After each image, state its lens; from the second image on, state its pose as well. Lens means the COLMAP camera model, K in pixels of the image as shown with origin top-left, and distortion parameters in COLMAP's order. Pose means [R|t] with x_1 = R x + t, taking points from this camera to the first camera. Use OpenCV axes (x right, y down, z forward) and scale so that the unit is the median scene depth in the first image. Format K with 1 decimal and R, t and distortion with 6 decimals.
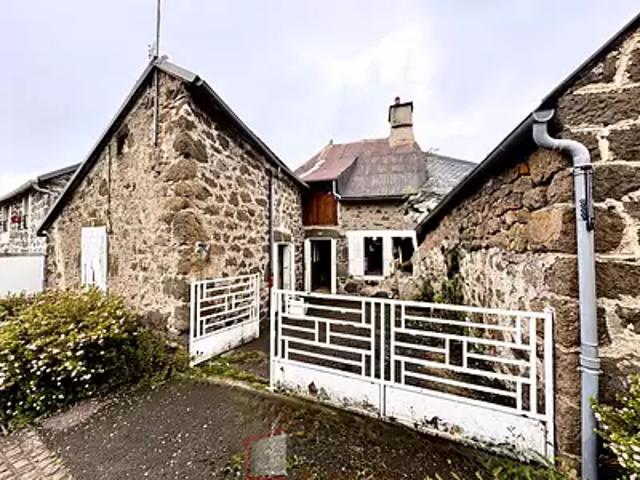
lens RADIAL K [[254.3, 0, 318.2], [0, 254.3, 241.3], [0, 0, 1]] dist [0.001463, 0.000092]
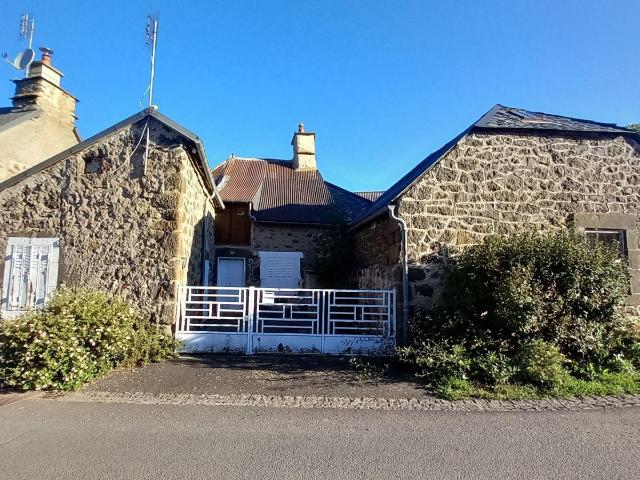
lens RADIAL K [[254.3, 0, 320.8], [0, 254.3, 241.5], [0, 0, 1]] dist [0.001463, 0.000092]
pose [[0.927939, 0.053837, 0.368822, -0.459575], [-0.023452, 0.995986, -0.086381, 0.039858], [-0.371992, 0.071506, 0.925477, -0.712072]]
